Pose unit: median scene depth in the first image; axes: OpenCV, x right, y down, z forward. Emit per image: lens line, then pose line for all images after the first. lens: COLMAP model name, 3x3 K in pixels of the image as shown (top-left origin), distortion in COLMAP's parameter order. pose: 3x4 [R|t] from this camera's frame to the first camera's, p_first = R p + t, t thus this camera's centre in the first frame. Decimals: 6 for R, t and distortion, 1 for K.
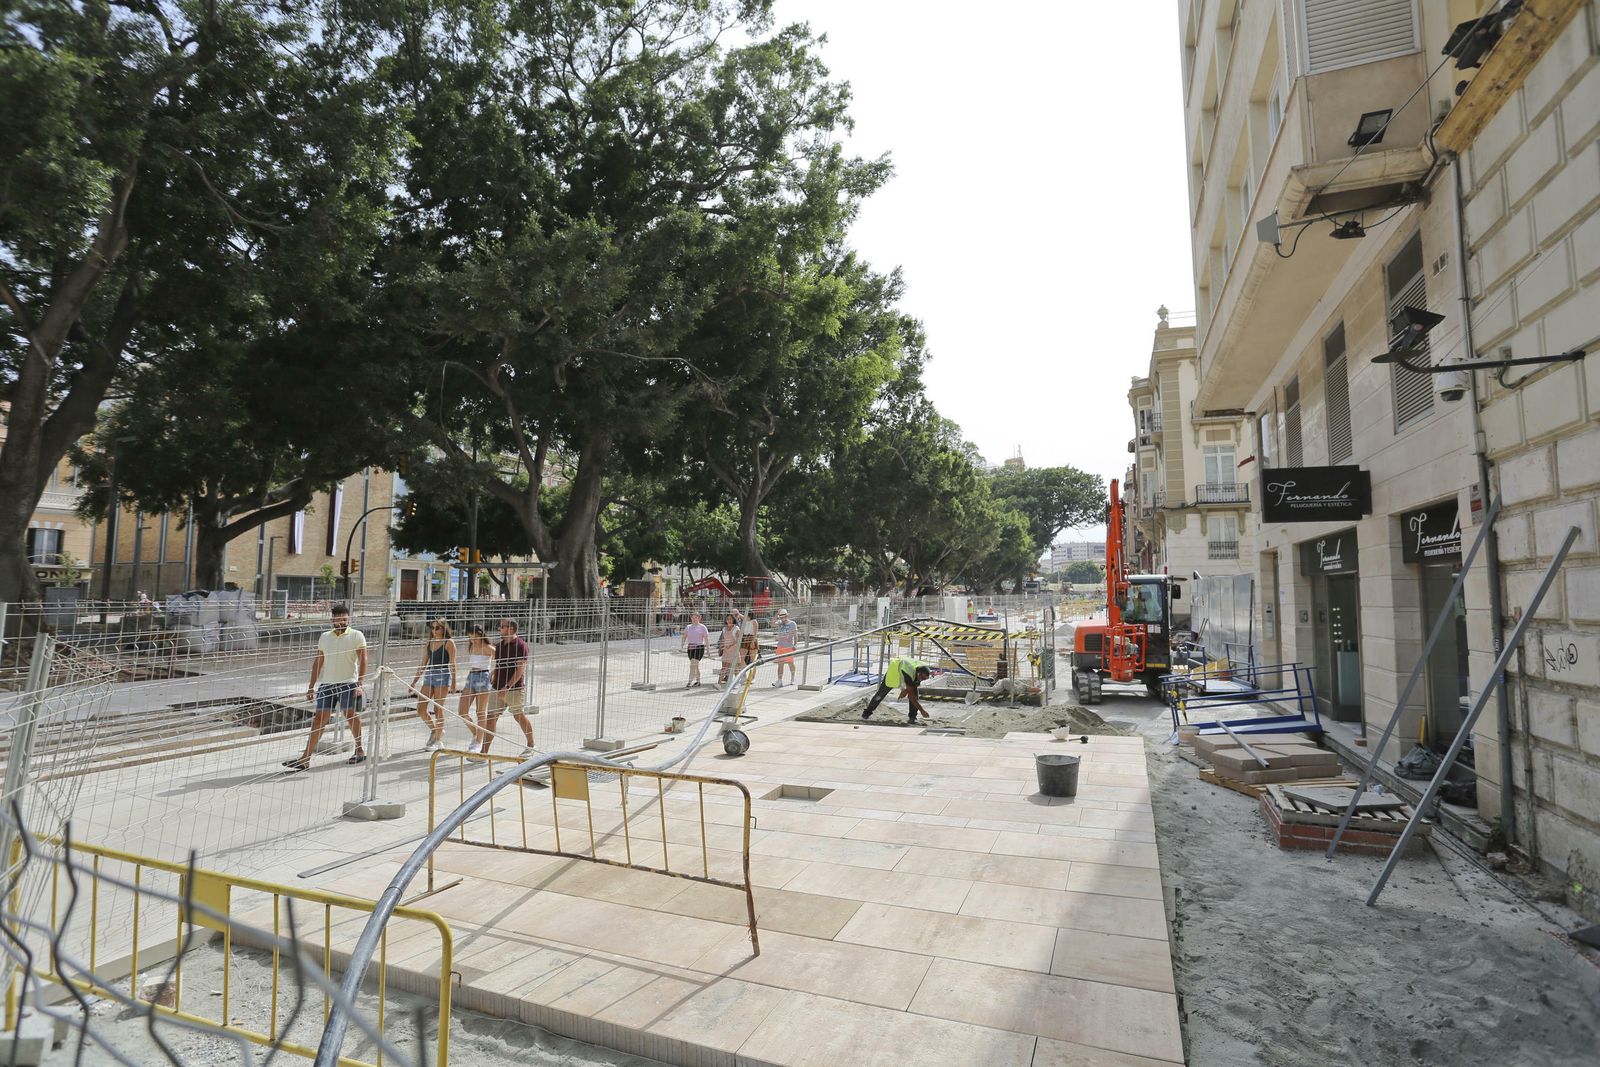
lens RADIAL K [[774.7, 0, 800.0], [0, 774.7, 533.5], [0, 0, 1]] dist [-0.079124, 0.036384]
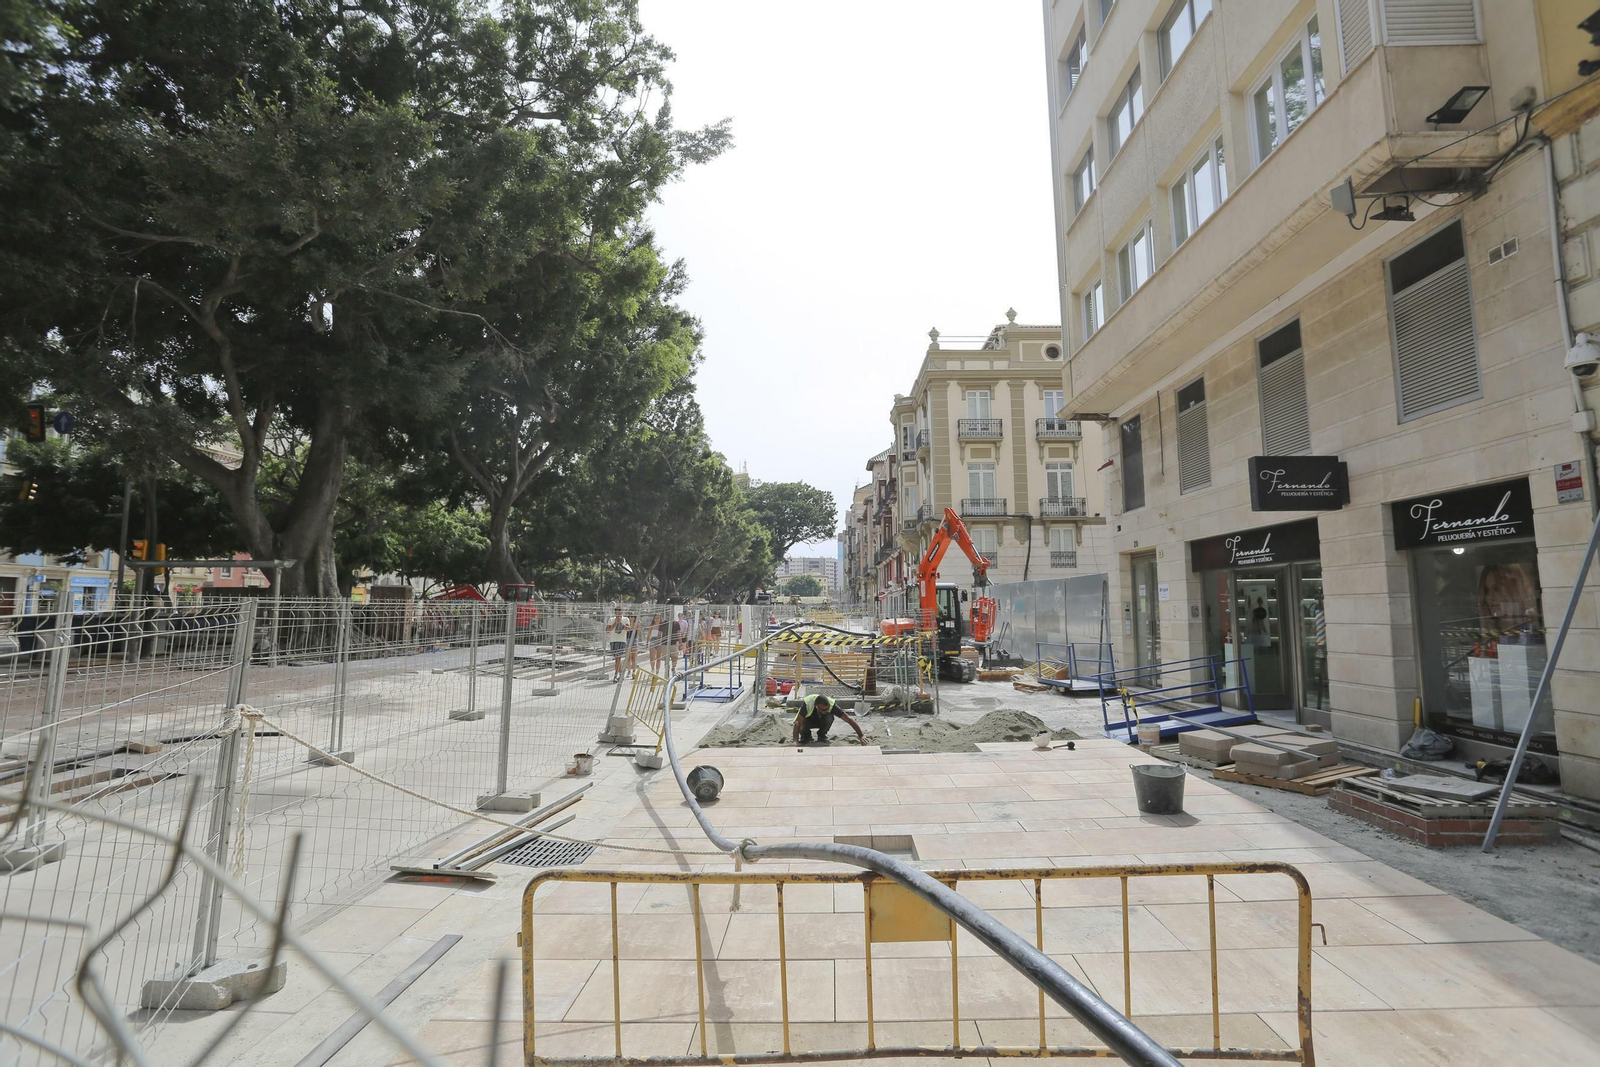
lens RADIAL K [[774.7, 0, 800.0], [0, 774.7, 533.5], [0, 0, 1]] dist [-0.079124, 0.036384]
pose [[0.934895, 0.024083, 0.354108, -0.080074], [-0.017779, 0.999620, -0.021045, 0.012950], [-0.354480, 0.013379, 0.934968, 0.079931]]
